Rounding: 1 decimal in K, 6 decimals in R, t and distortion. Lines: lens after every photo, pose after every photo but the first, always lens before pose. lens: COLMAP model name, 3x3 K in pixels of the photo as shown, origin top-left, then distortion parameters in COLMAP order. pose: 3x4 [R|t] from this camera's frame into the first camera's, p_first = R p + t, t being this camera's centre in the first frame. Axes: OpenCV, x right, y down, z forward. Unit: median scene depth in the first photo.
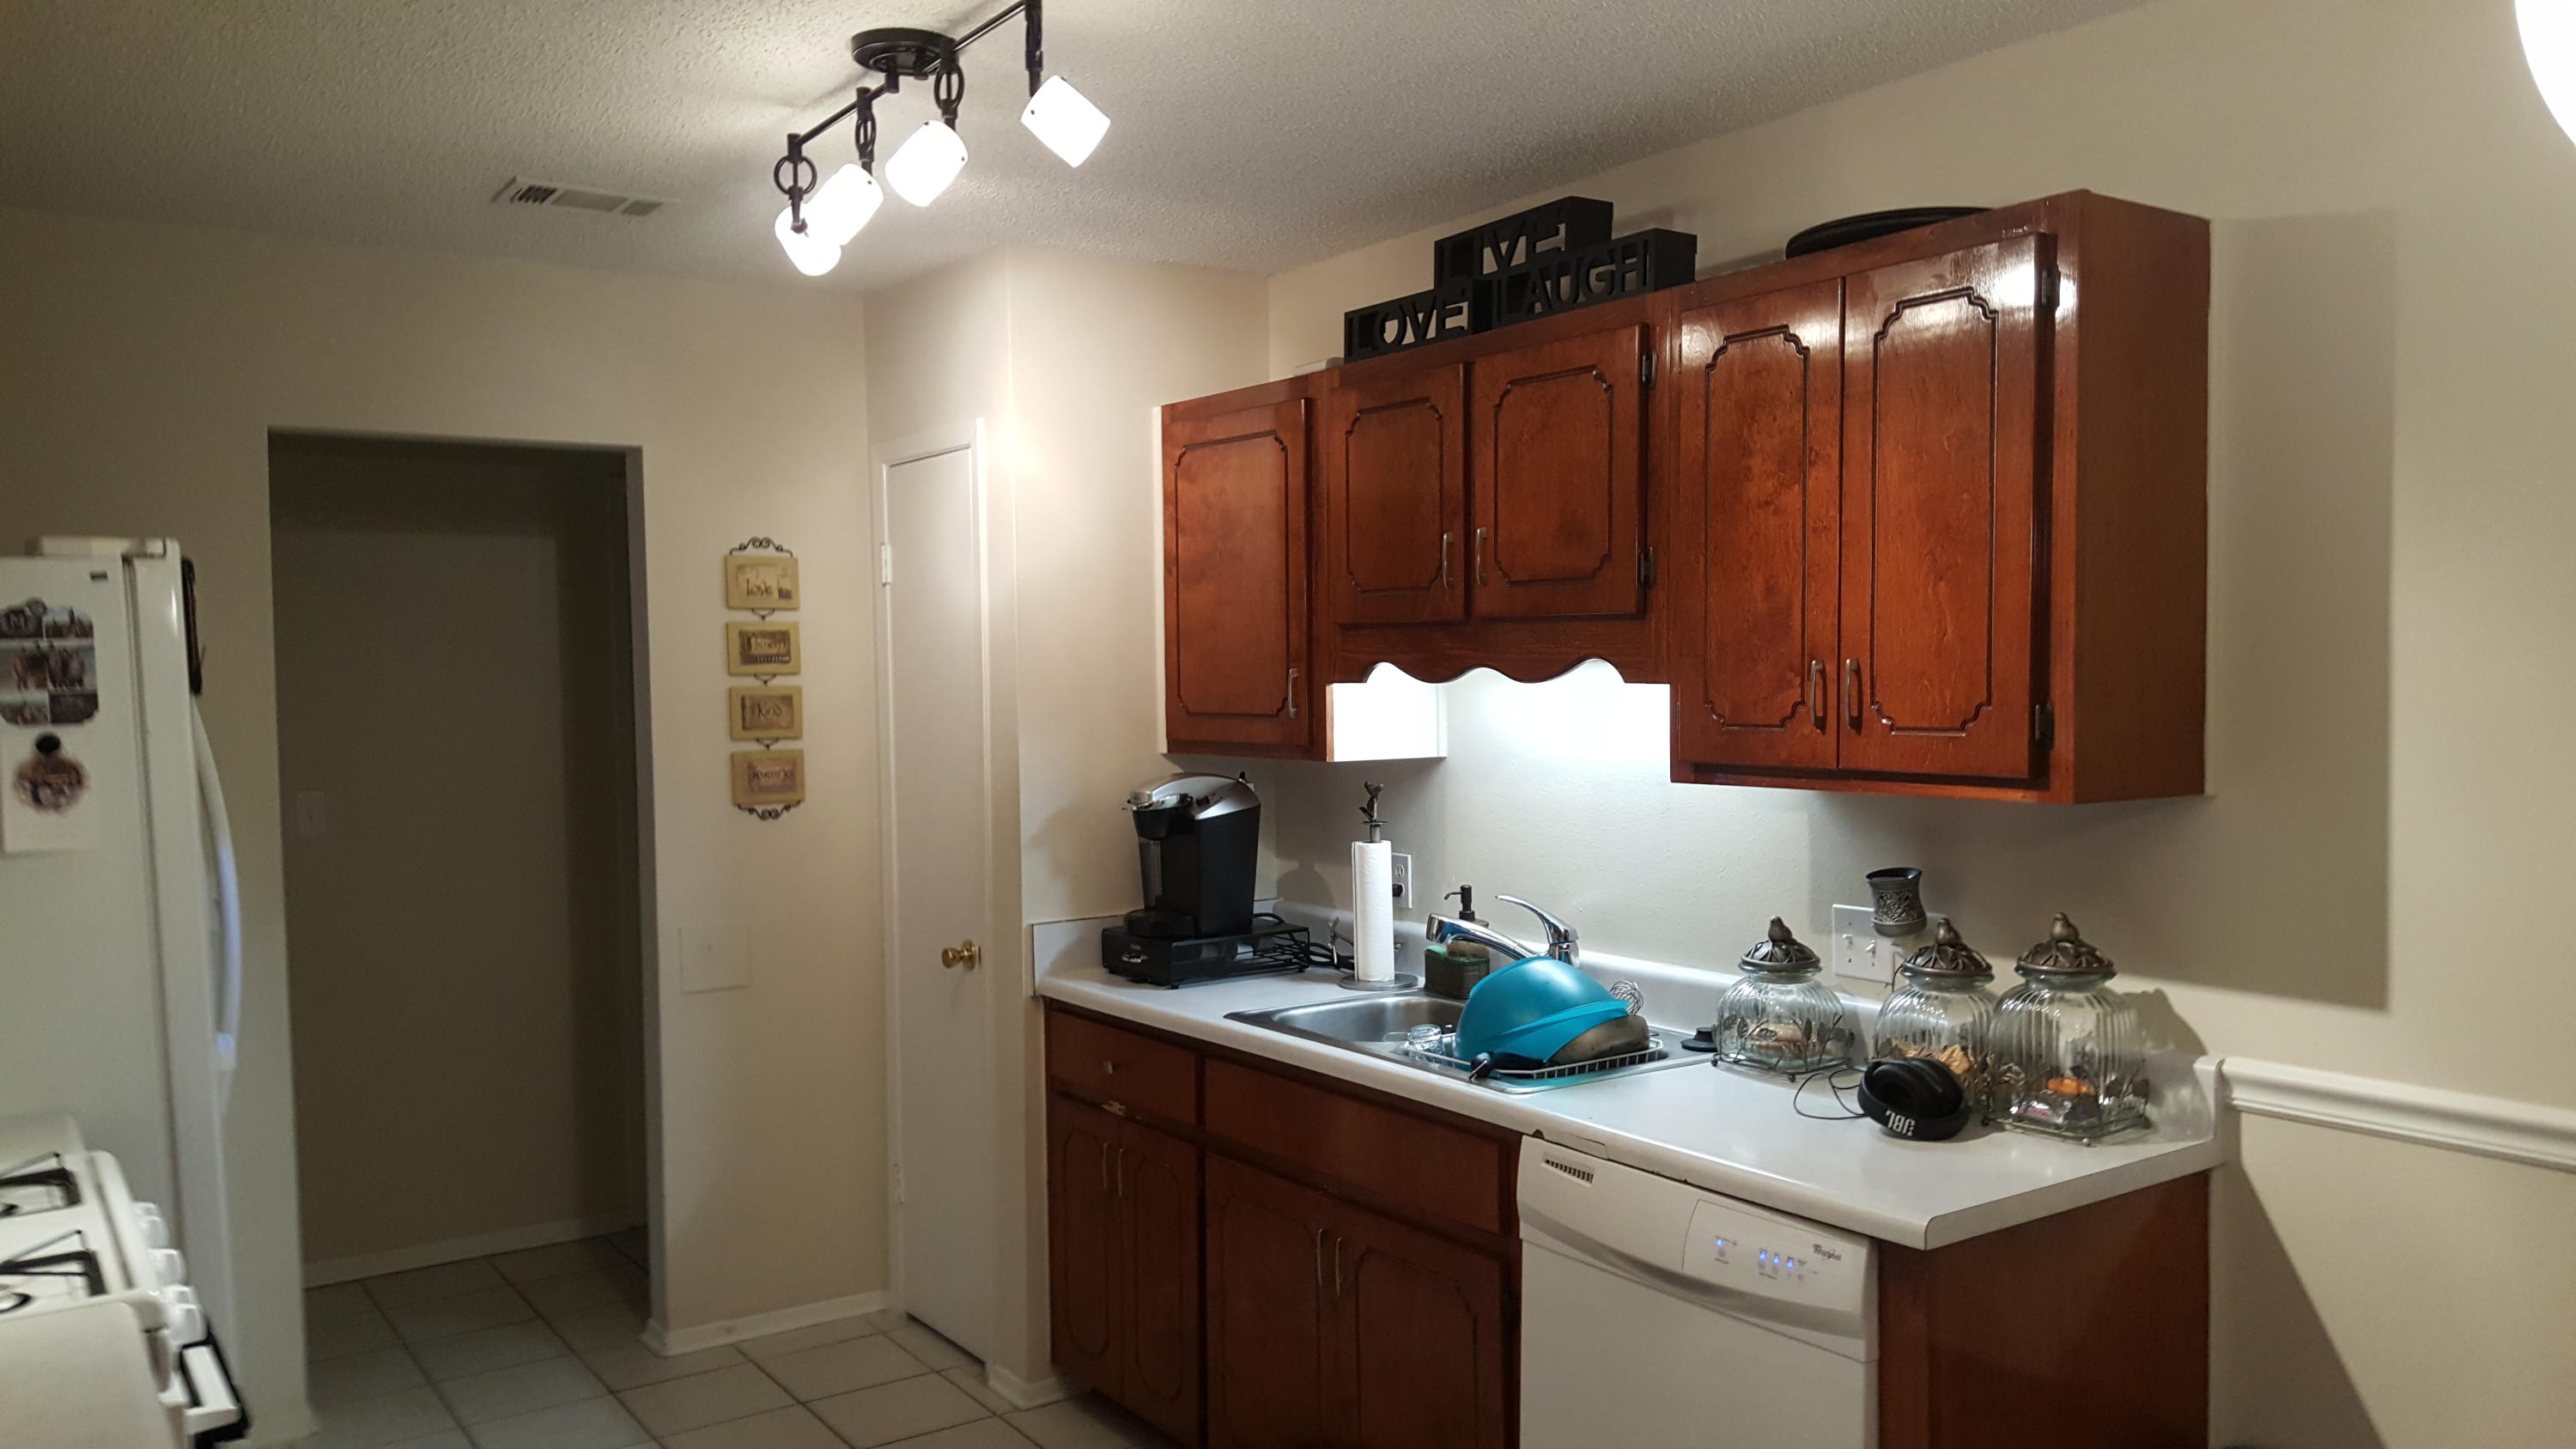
lens RADIAL K [[1893.4, 0, 1293.3], [0, 1893.4, 771.4], [0, 0, 1]] dist [0.180262, -0.287082]
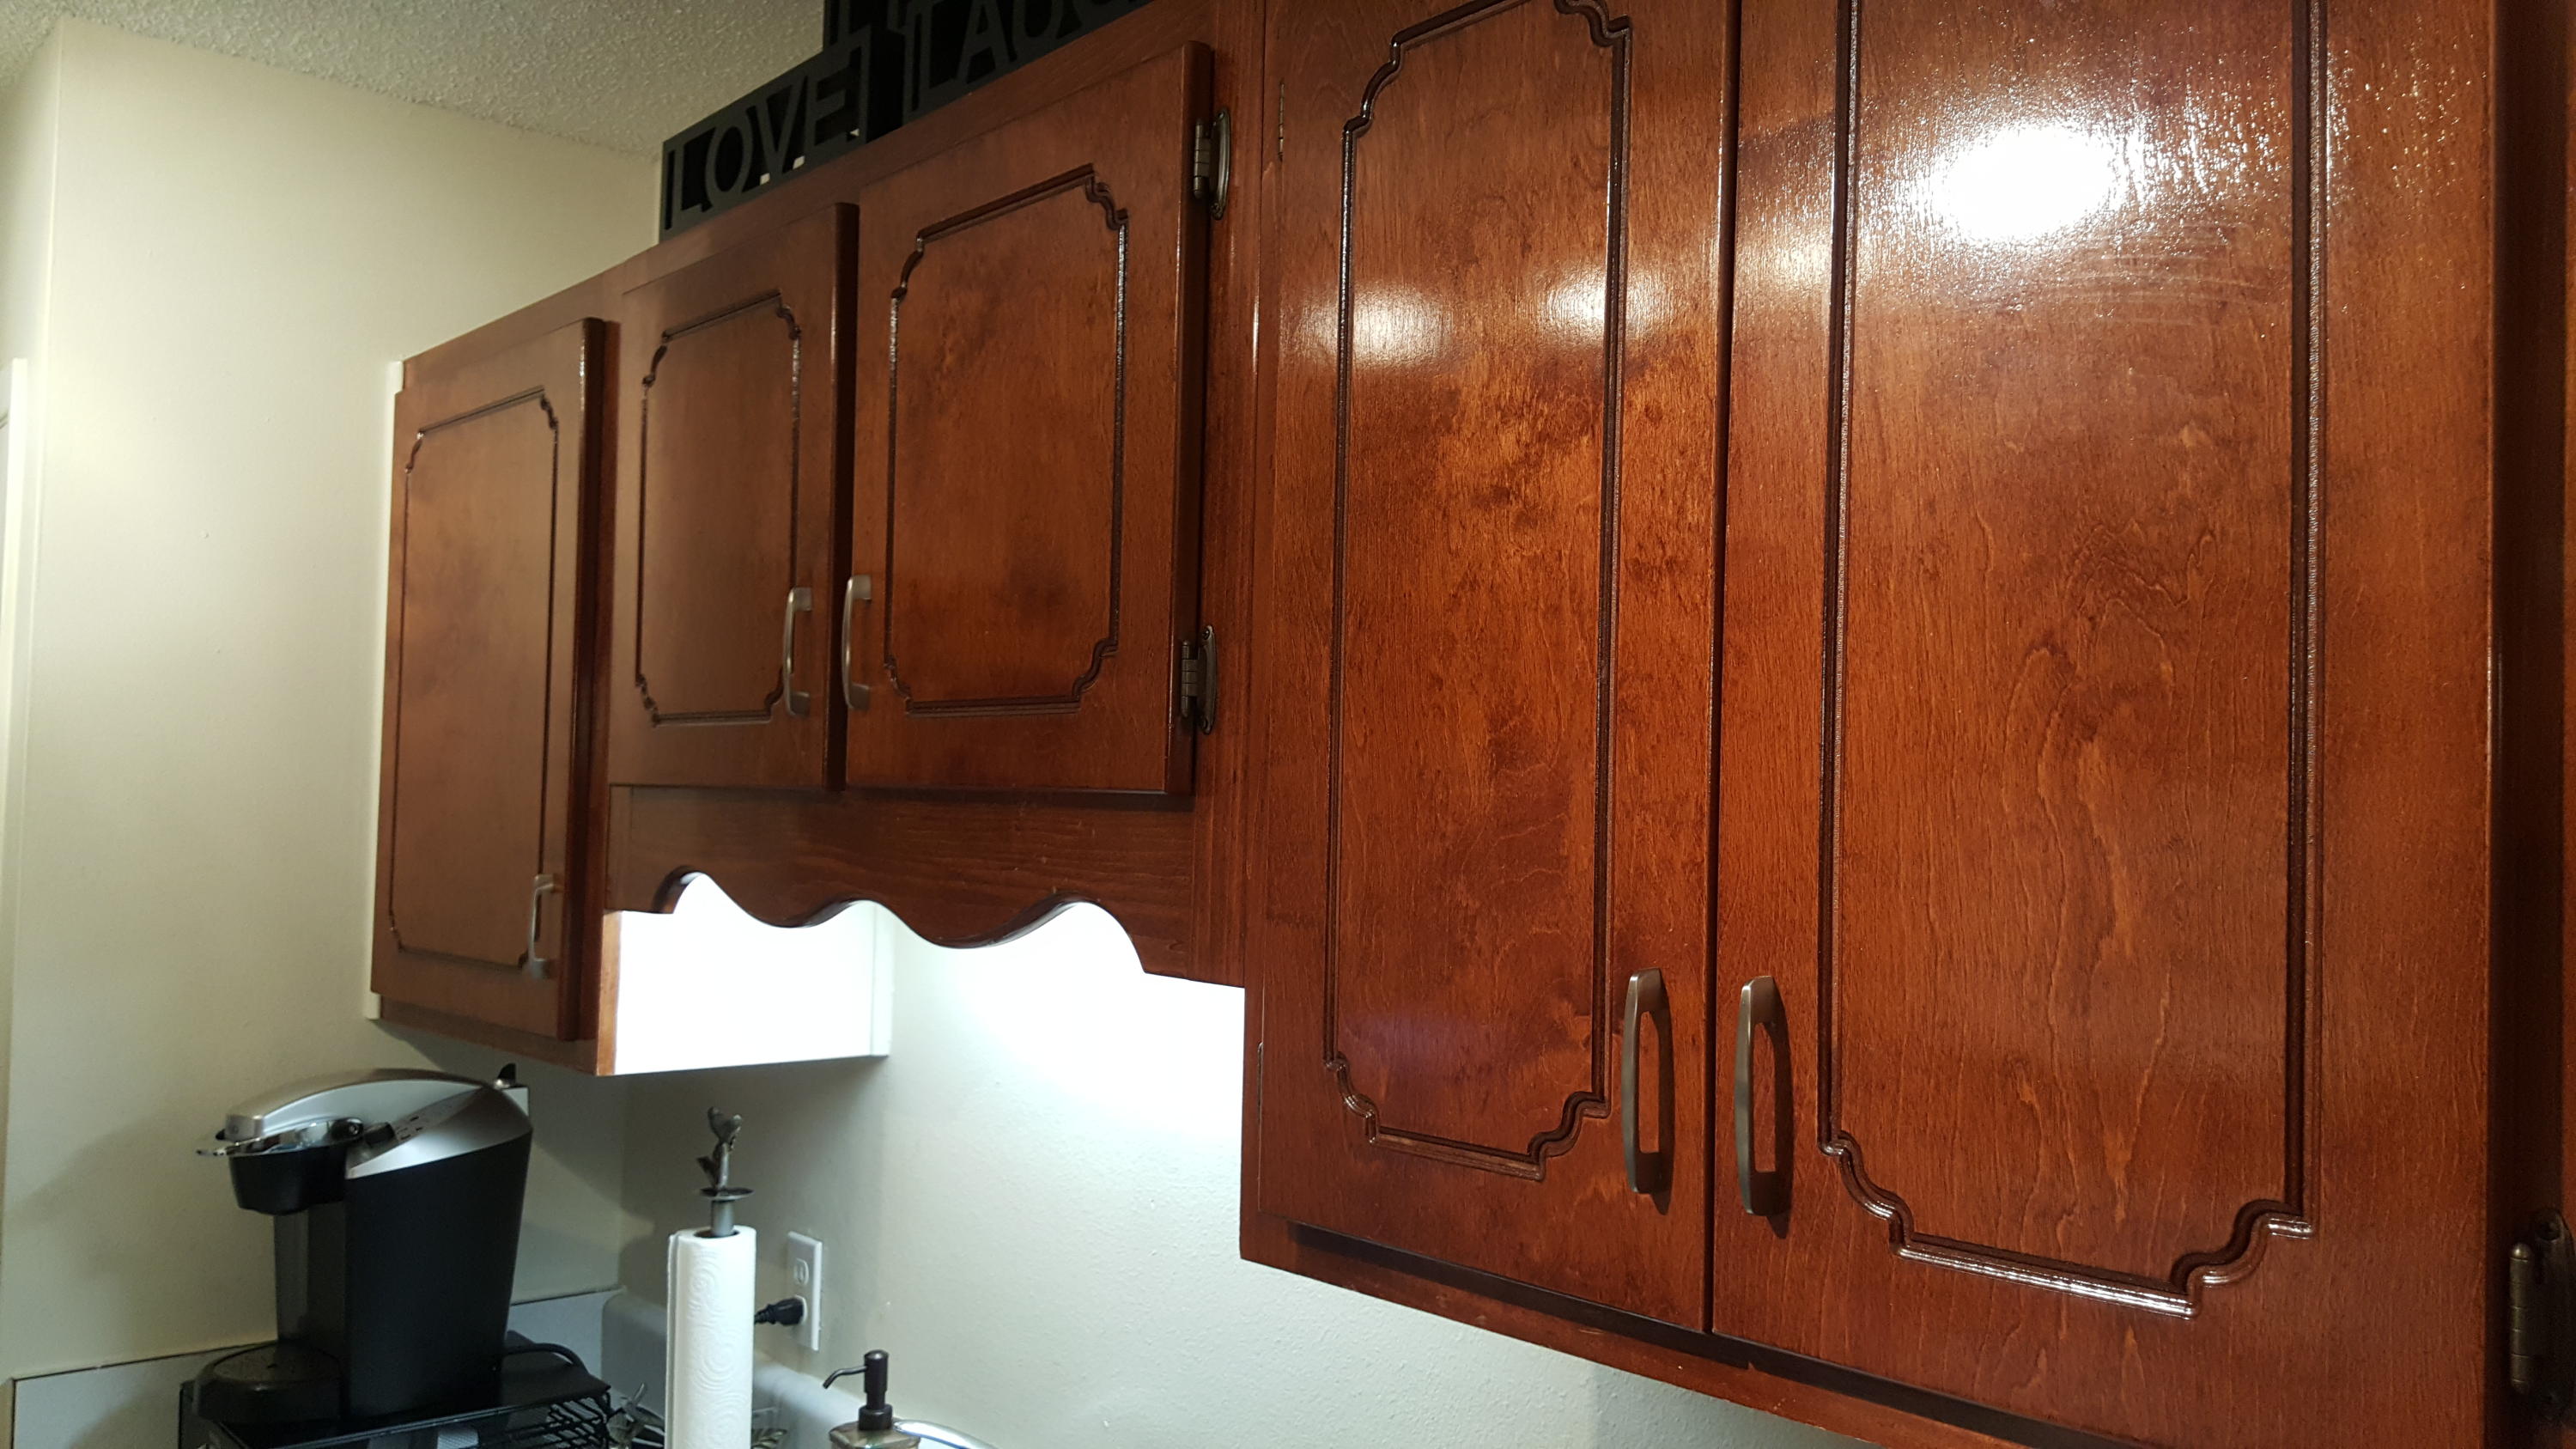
lens RADIAL K [[1893.4, 0, 1293.3], [0, 1893.4, 771.4], [0, 0, 1]] dist [0.180262, -0.287082]
pose [[0.991336, 0.039968, 0.125119, 0.156089], [-0.029681, 0.996105, -0.083027, -0.056463], [-0.127950, 0.078594, 0.988662, 0.617932]]
